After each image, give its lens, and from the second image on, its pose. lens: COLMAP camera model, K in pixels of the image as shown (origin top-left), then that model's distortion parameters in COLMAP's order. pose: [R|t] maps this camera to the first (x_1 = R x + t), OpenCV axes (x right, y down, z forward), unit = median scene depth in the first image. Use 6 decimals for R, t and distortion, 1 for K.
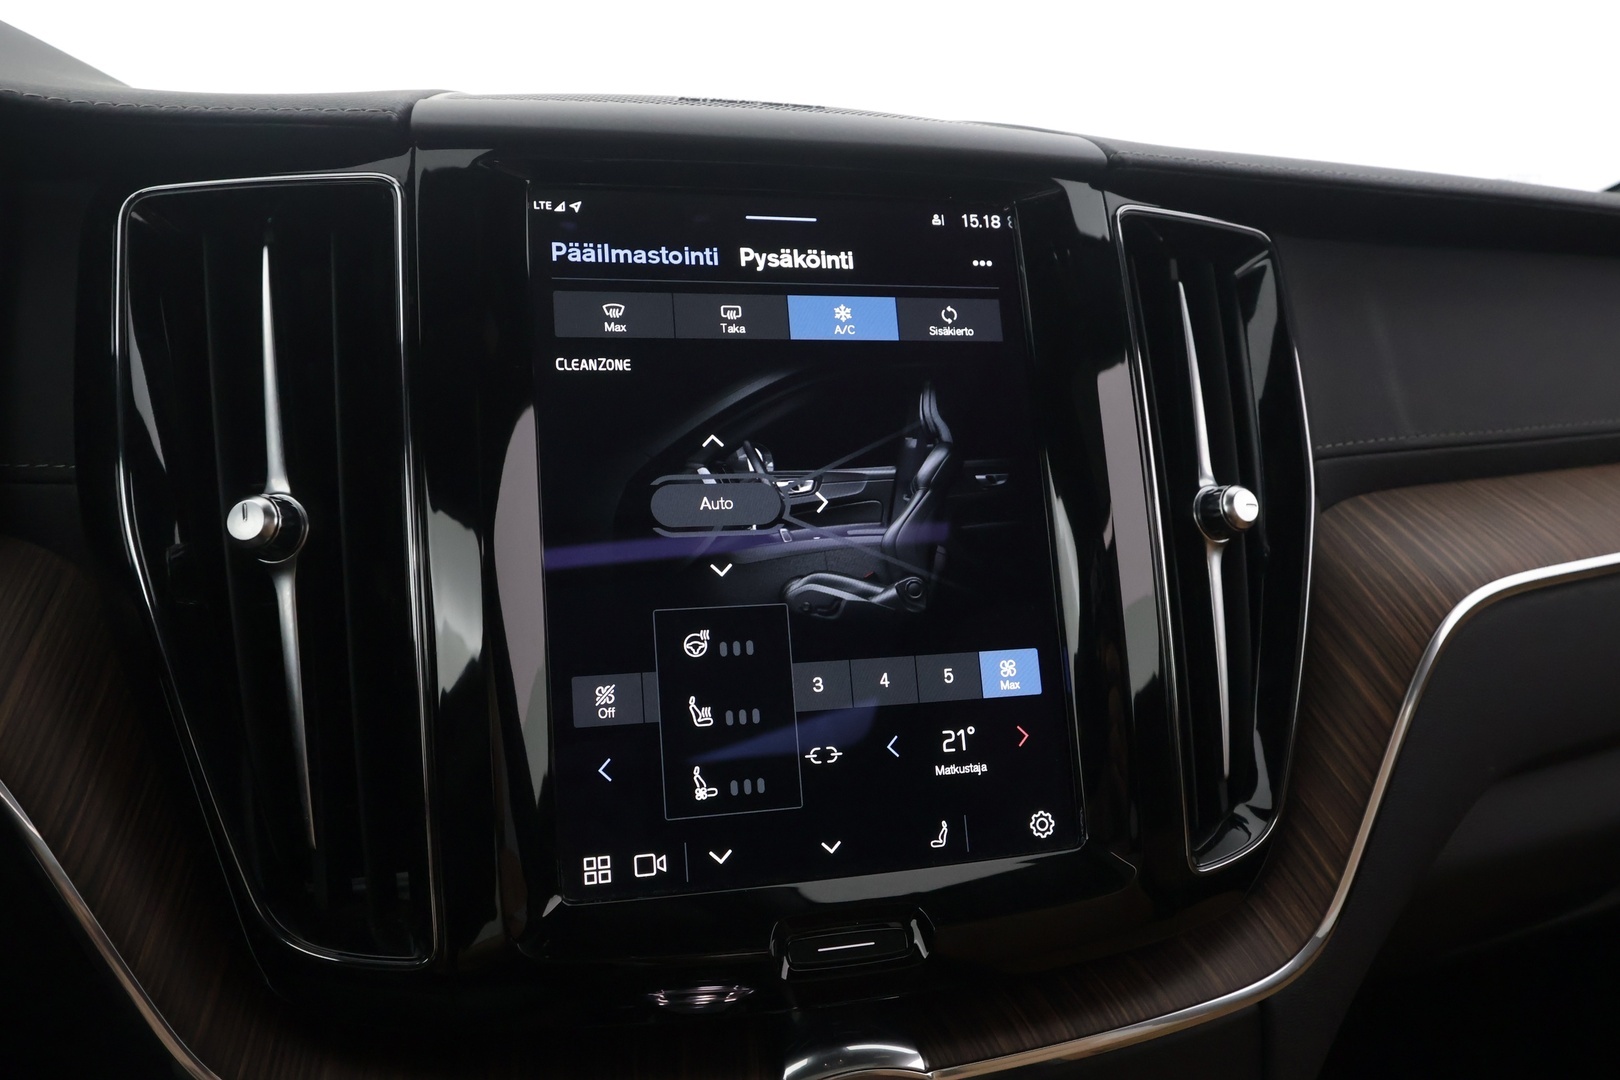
lens RADIAL K [[1272.4, 0, 811.4], [0, 1272.4, 538.3], [0, 0, 1]] dist [-0.002007, 0.006694]
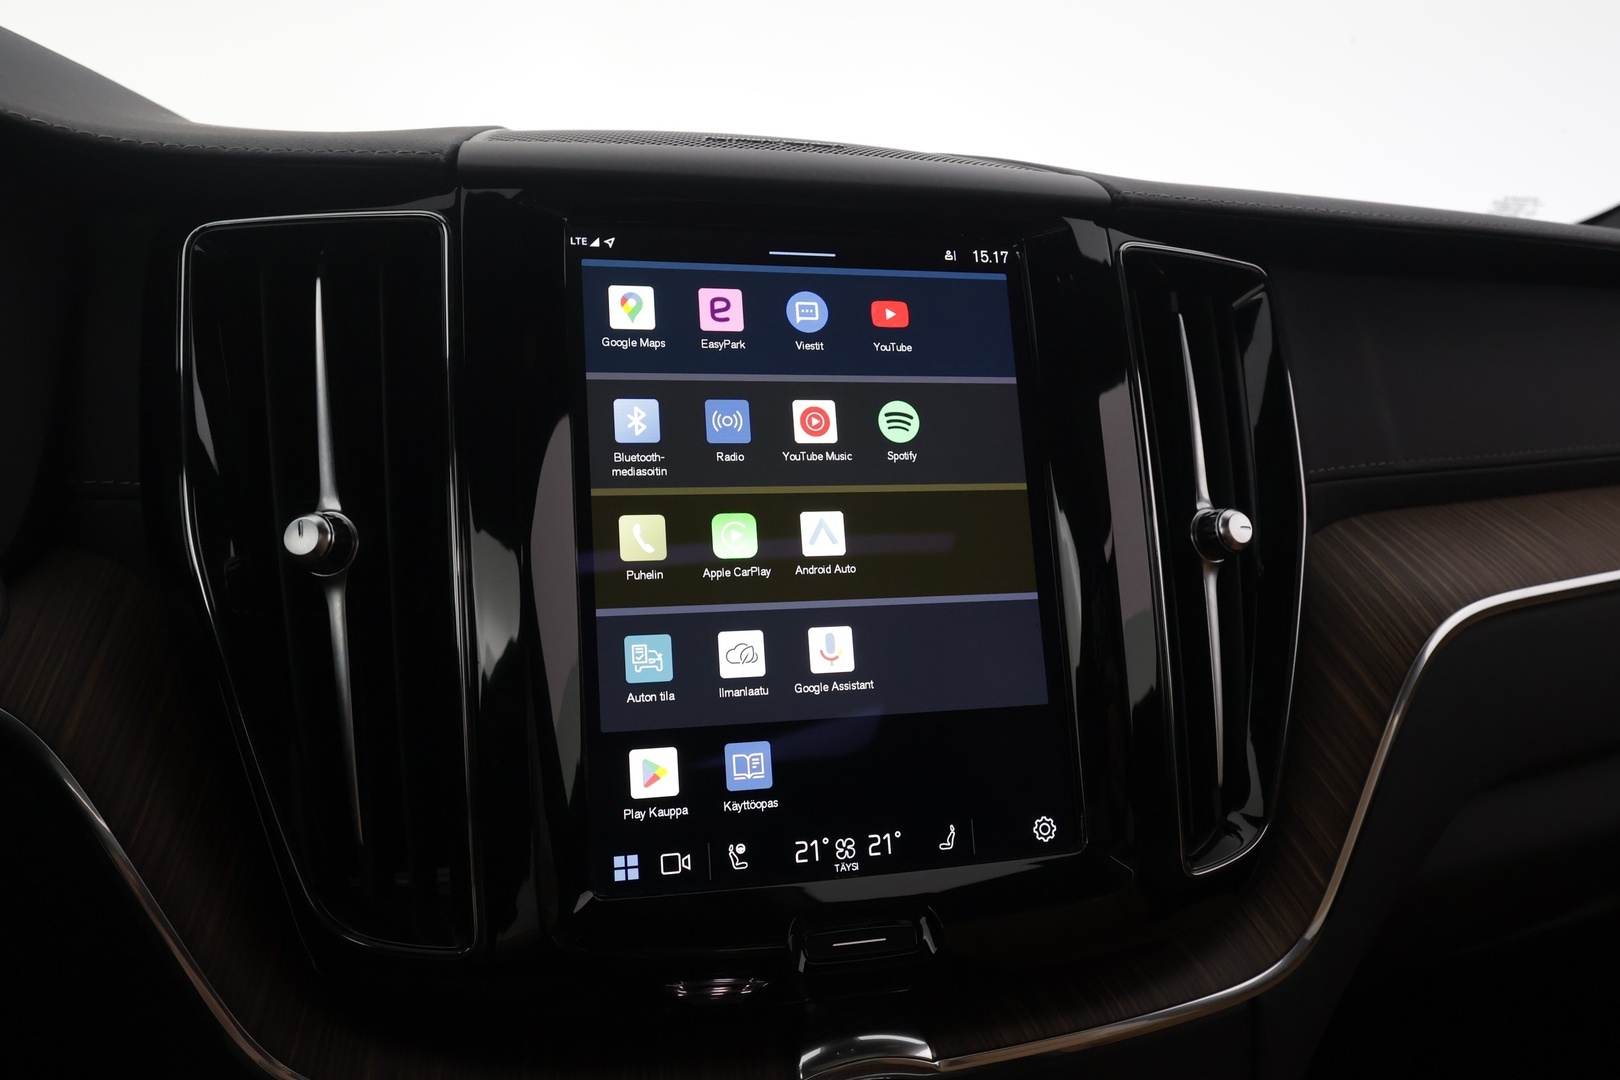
lens RADIAL K [[1272.4, 0, 807.1], [0, 1272.4, 536.9], [0, 0, 1]] dist [-0.002007, 0.006694]
pose [[0.999950, 0.008917, -0.004490, -0.013491], [-0.008938, 0.999950, -0.004571, -0.011312], [0.004449, 0.004611, 0.999979, -0.059400]]
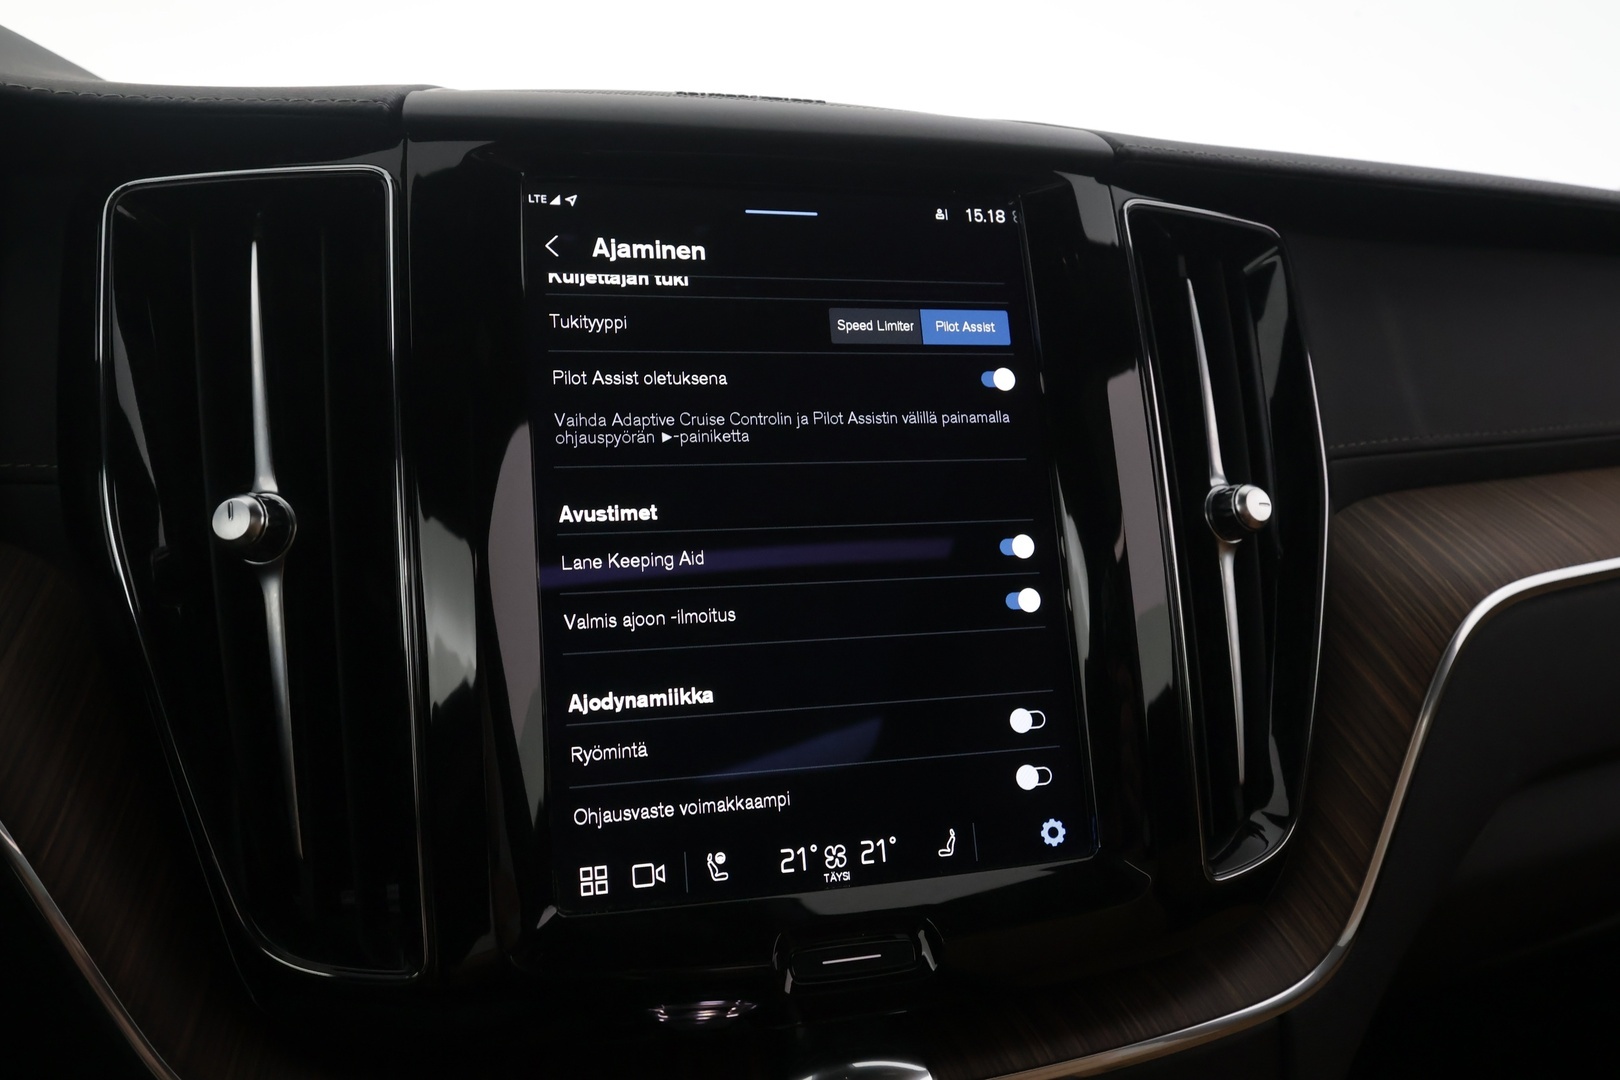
lens RADIAL K [[1272.4, 0, 809.9], [0, 1272.4, 537.5], [0, 0, 1]] dist [-0.002007, 0.006694]
pose [[0.999990, -0.004164, -0.001363, -0.001651], [0.004140, 0.999845, -0.017110, 0.016115], [0.001434, 0.017104, 0.999853, 0.026673]]
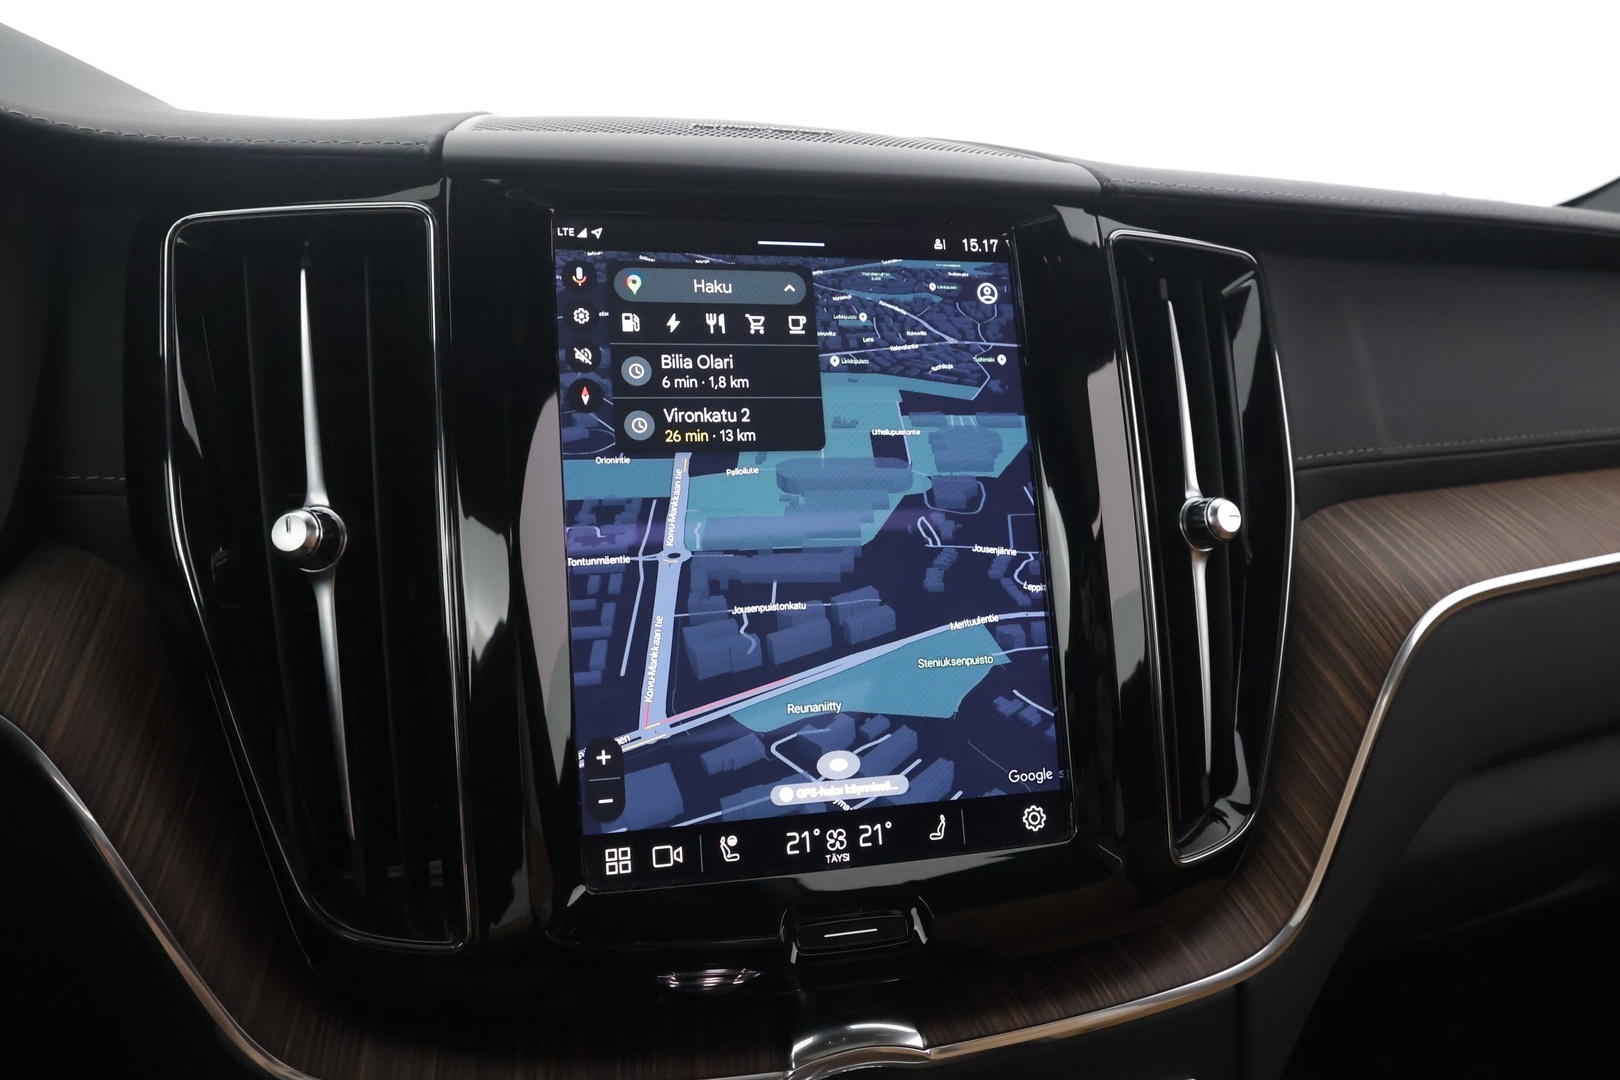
lens RADIAL K [[1272.4, 0, 807.5], [0, 1272.4, 538.4], [0, 0, 1]] dist [-0.002007, 0.006694]
pose [[0.999972, 0.005140, 0.005349, -0.015124], [-0.005233, 0.999831, 0.017648, -0.027030], [-0.005258, -0.017676, 0.999830, -0.058800]]
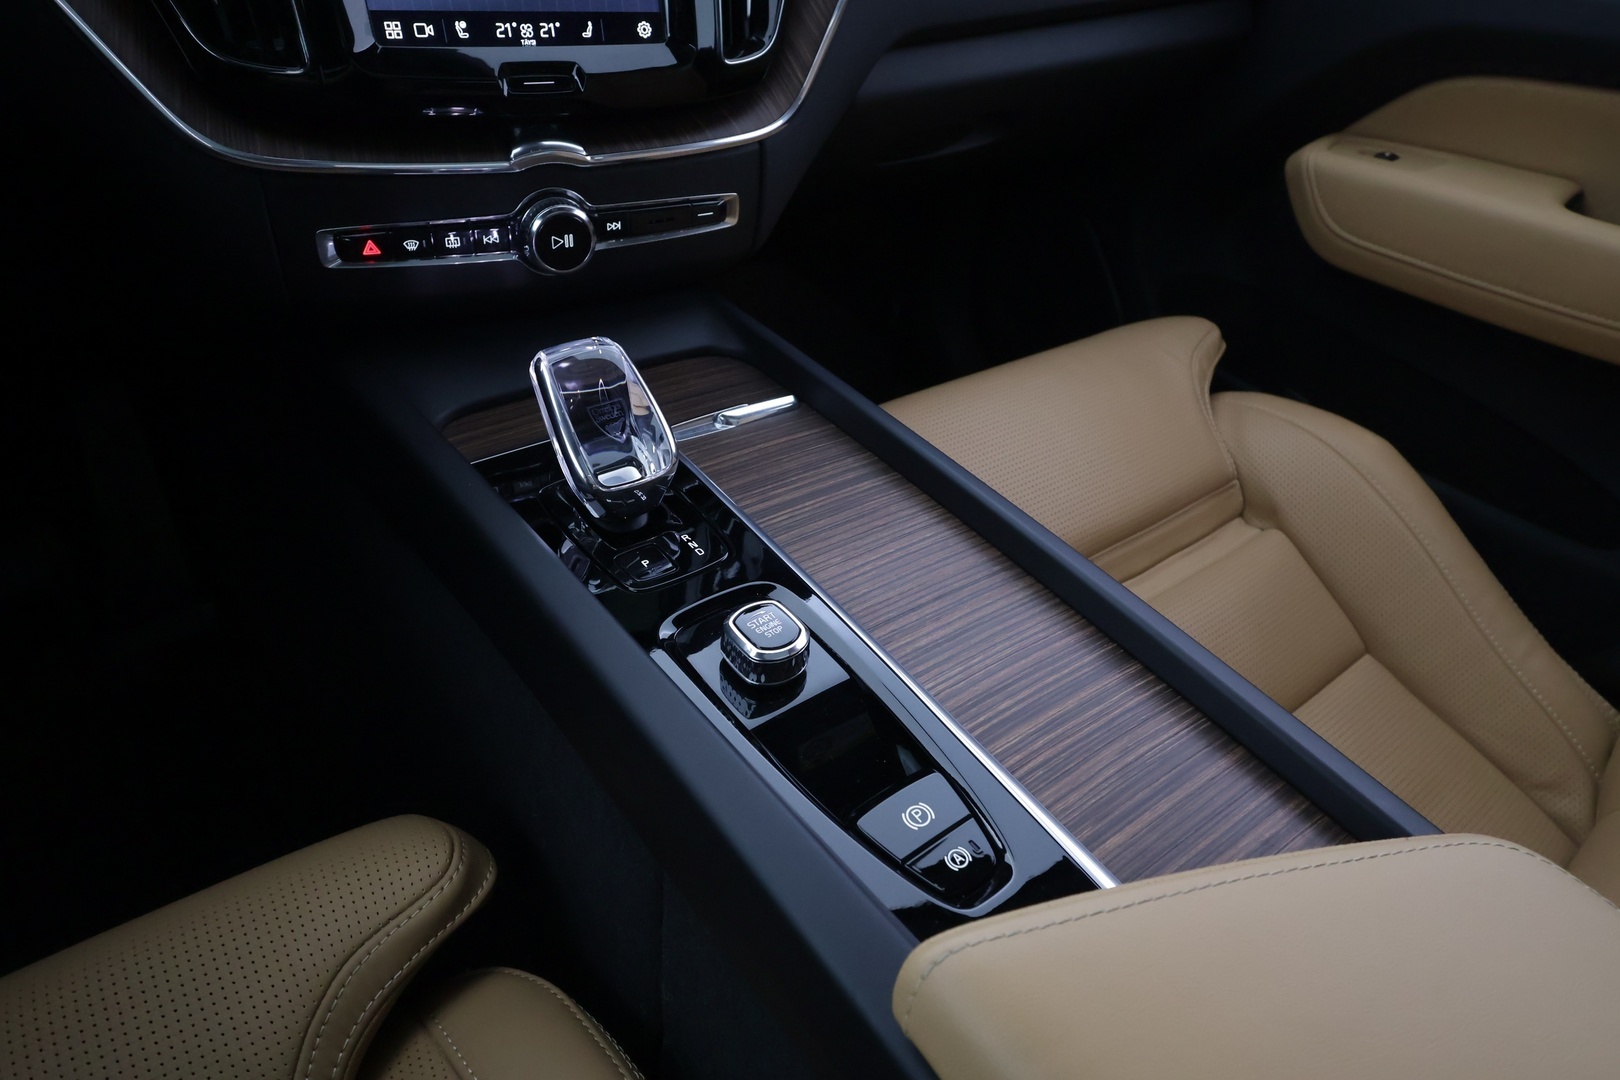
lens RADIAL K [[958.2, 0, 806.7], [0, 958.2, 547.0], [0, 0, 1]] dist [0.003443, 0.000483]
pose [[0.964634, -0.081873, 0.250554, -0.002701], [-0.056978, 0.863300, 0.501465, 0.162496], [-0.257360, -0.498006, 0.828104, -0.599442]]
